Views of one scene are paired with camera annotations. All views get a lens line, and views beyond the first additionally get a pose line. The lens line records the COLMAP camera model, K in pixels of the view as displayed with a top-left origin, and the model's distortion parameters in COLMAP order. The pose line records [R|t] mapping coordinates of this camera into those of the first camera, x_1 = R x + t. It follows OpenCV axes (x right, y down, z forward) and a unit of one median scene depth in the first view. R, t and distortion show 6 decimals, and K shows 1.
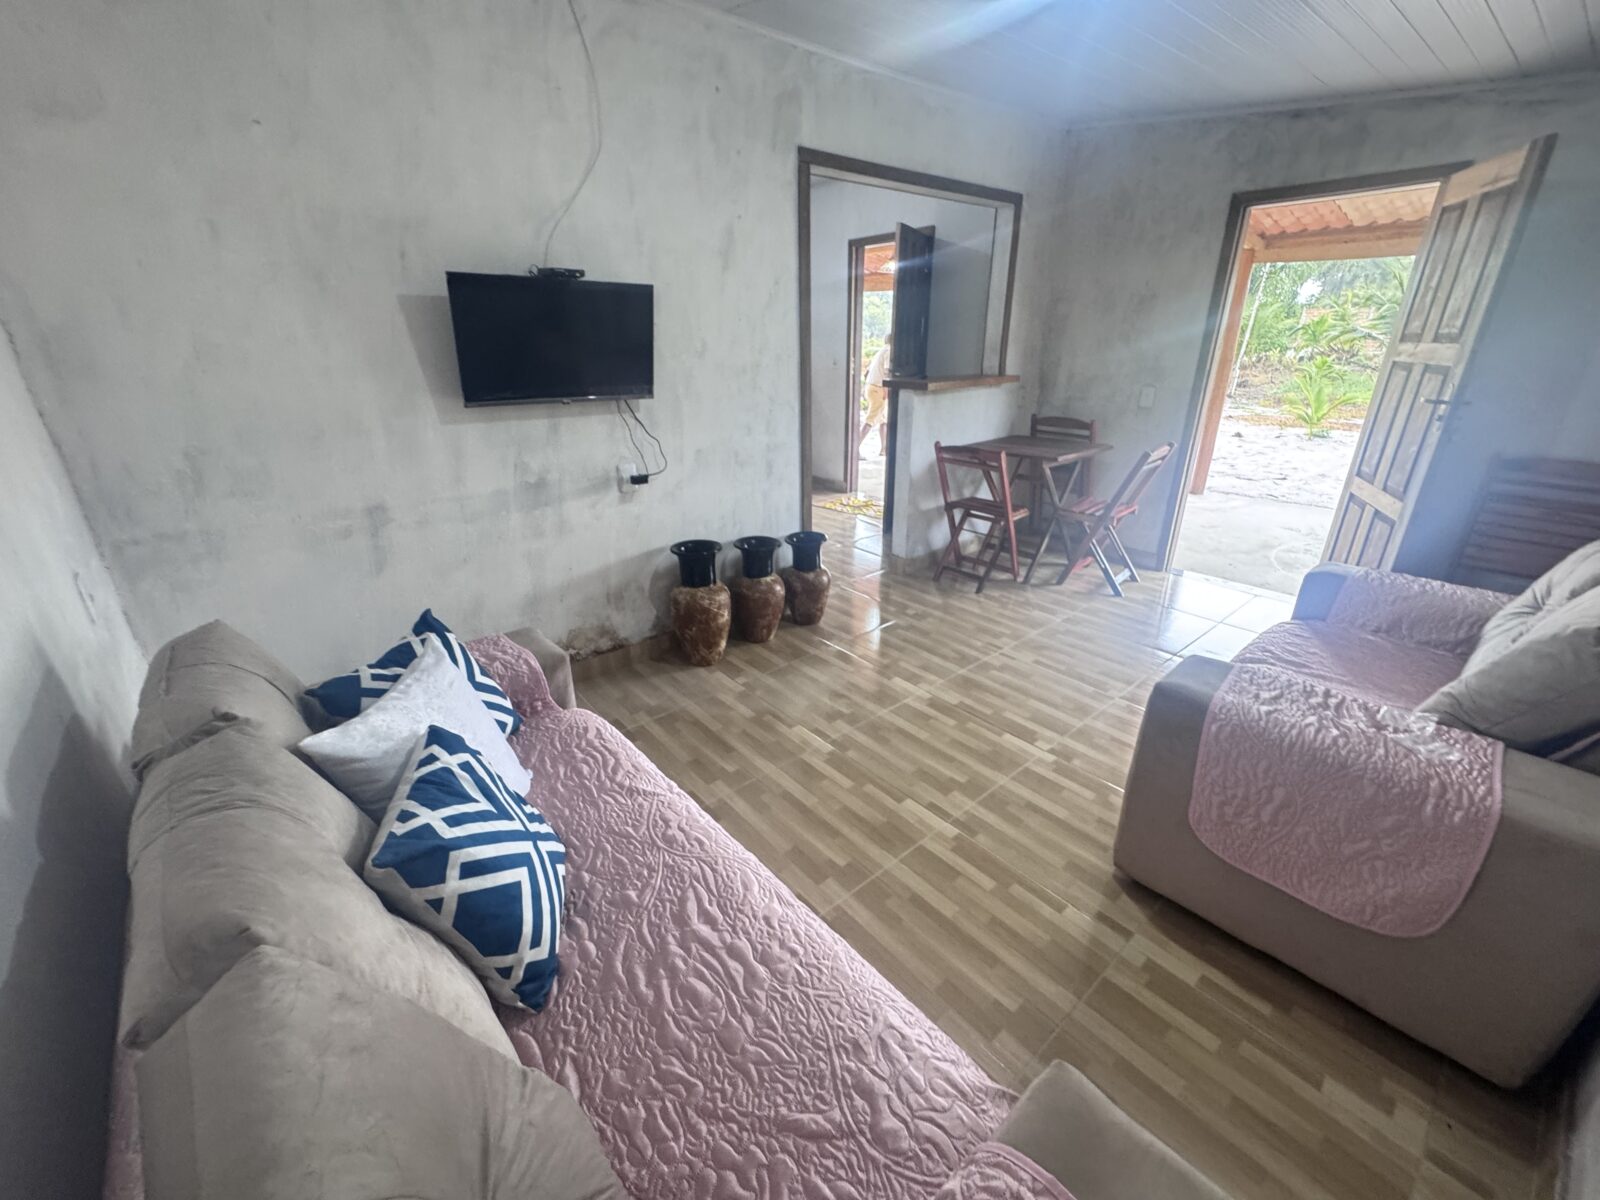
lens RADIAL K [[646.8, 0, 800.0], [0, 646.8, 600.0], [0, 0, 1]] dist [-0.008380, 0.000197]
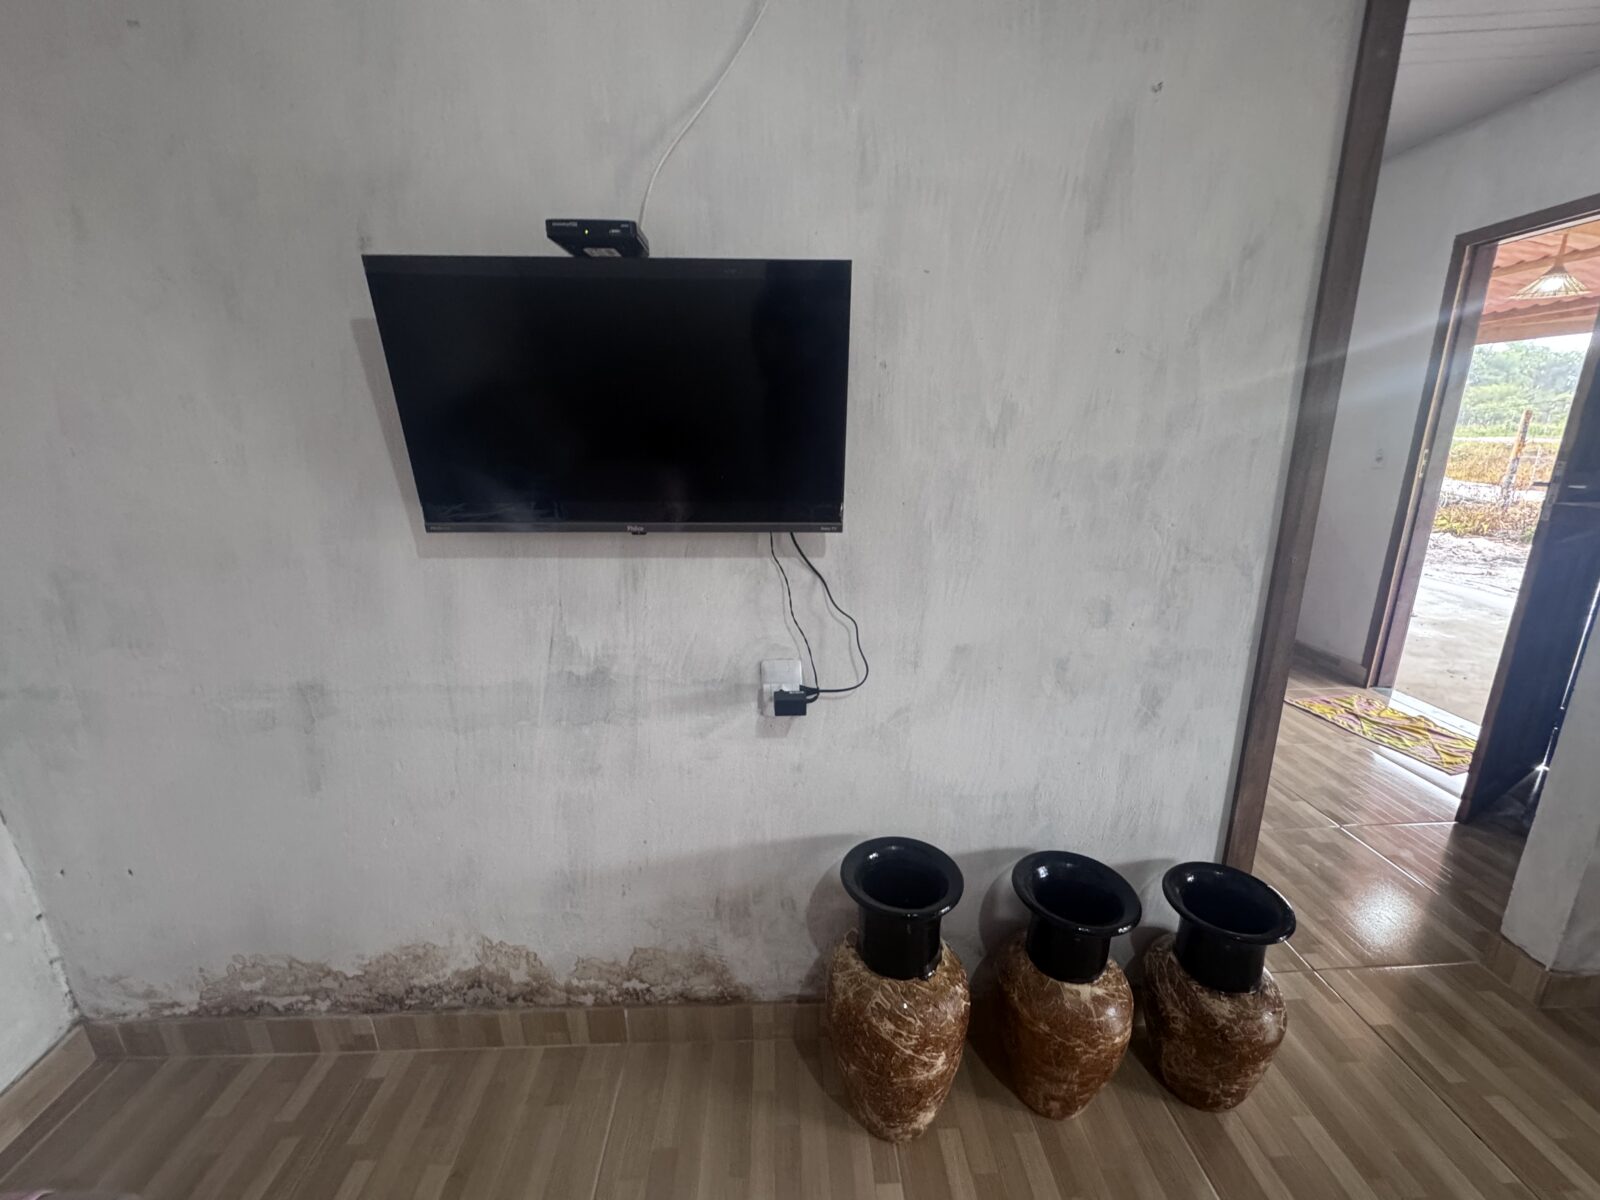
lens RADIAL K [[637.8, 0, 801.7], [0, 637.8, 596.4], [0, 0, 1]] dist [-0.004678, 0.000120]
pose [[0.789645, 0.151946, -0.594452, 0.008054], [-0.224622, 0.973182, -0.049626, -0.222862], [0.570969, 0.172714, 0.802598, 0.596940]]
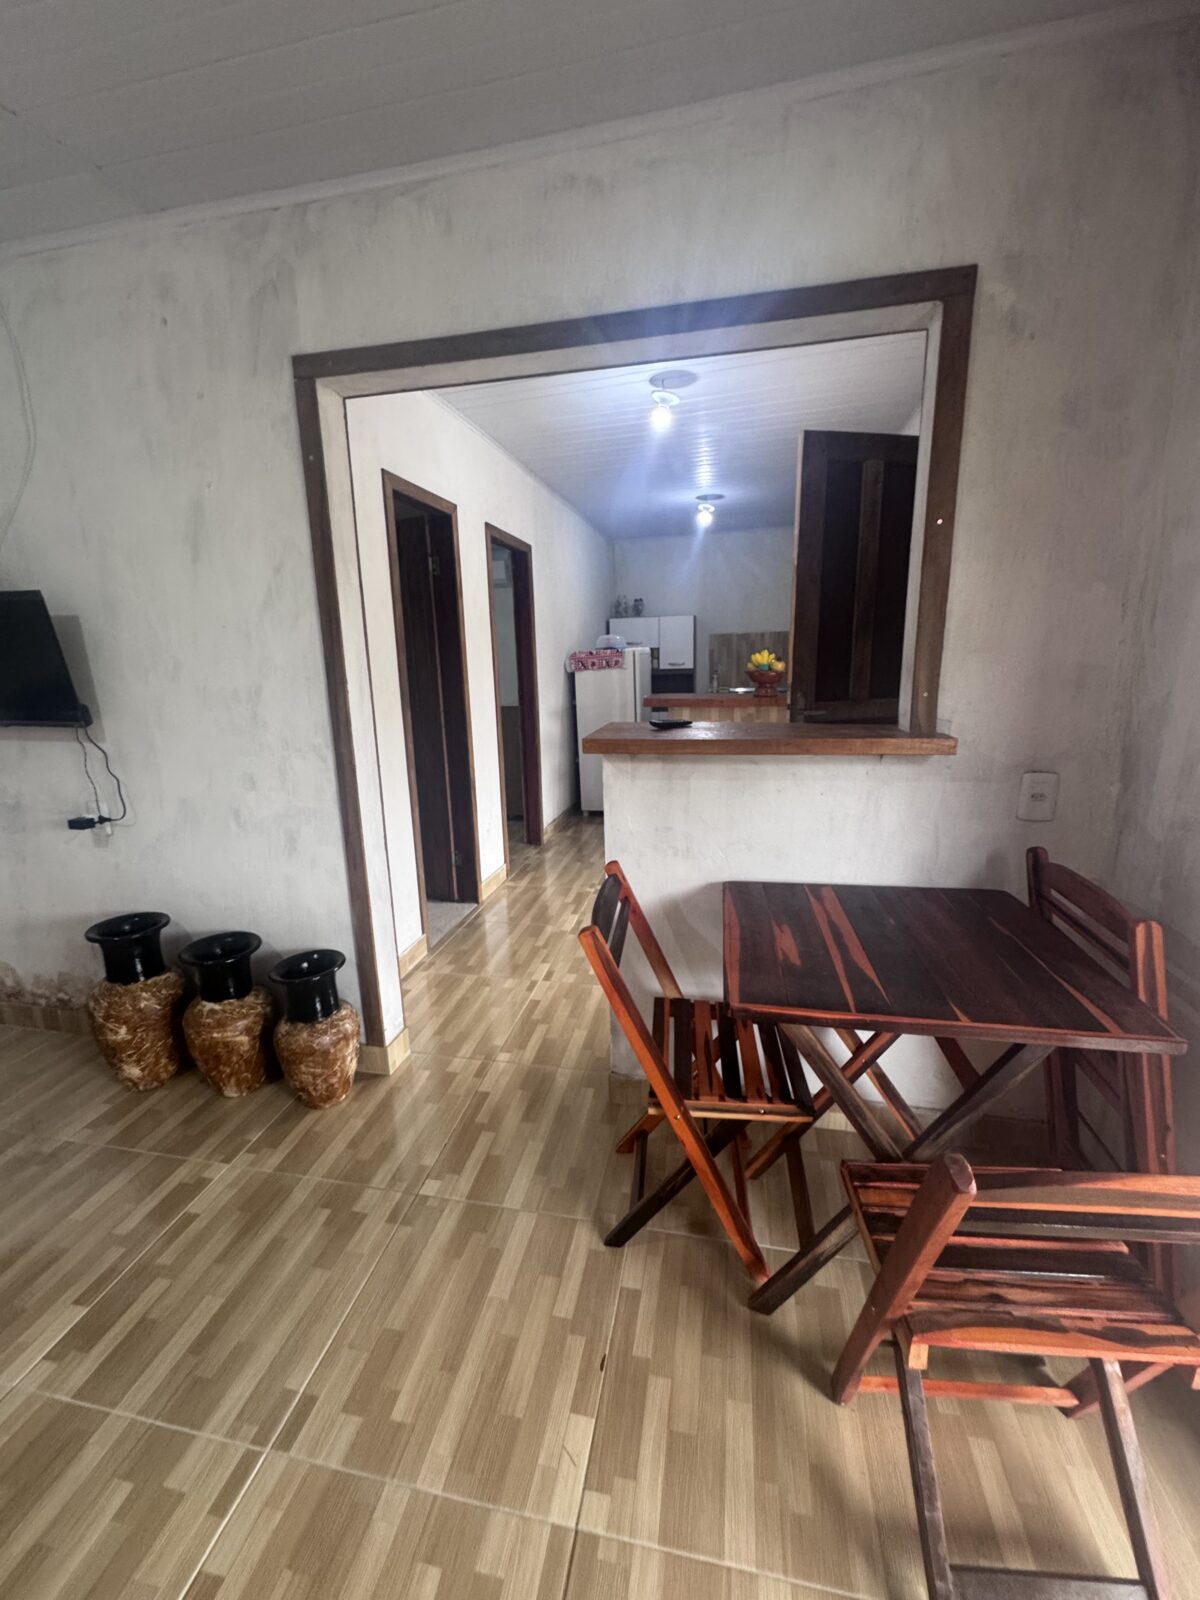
lens RADIAL K [[637.8, 0, 600.0], [0, 637.8, 800.0], [0, 0, 1]] dist [-0.004678, 0.000120]
pose [[0.626082, 0.167711, -0.761508, 0.700495], [-0.281754, 0.959270, -0.020382, -0.354782], [0.727074, 0.227319, 0.647835, 0.889022]]
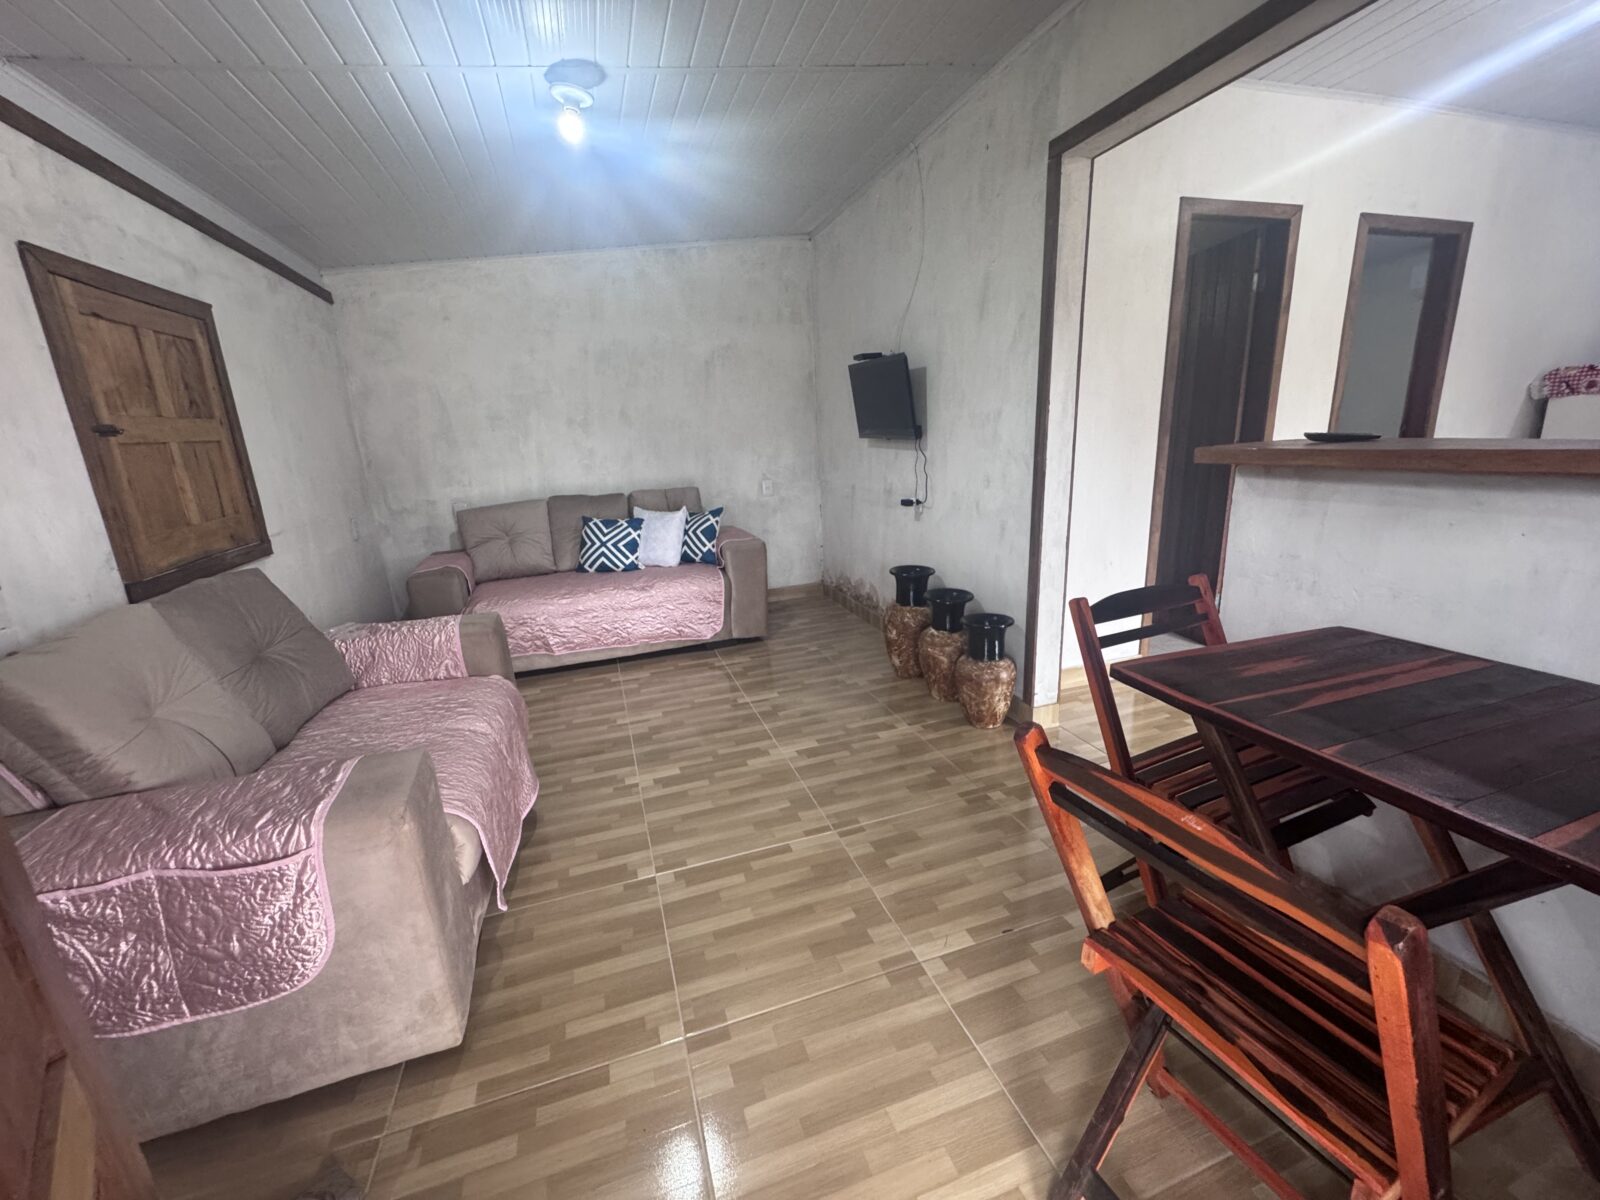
lens RADIAL K [[637.8, 0, 801.7], [0, 637.8, 596.4], [0, 0, 1]] dist [-0.004678, 0.000120]
pose [[-0.365062, 0.257028, -0.894800, 0.925656], [-0.308482, 0.873441, 0.376748, -0.404398], [0.878390, 0.413566, -0.239572, 1.117041]]
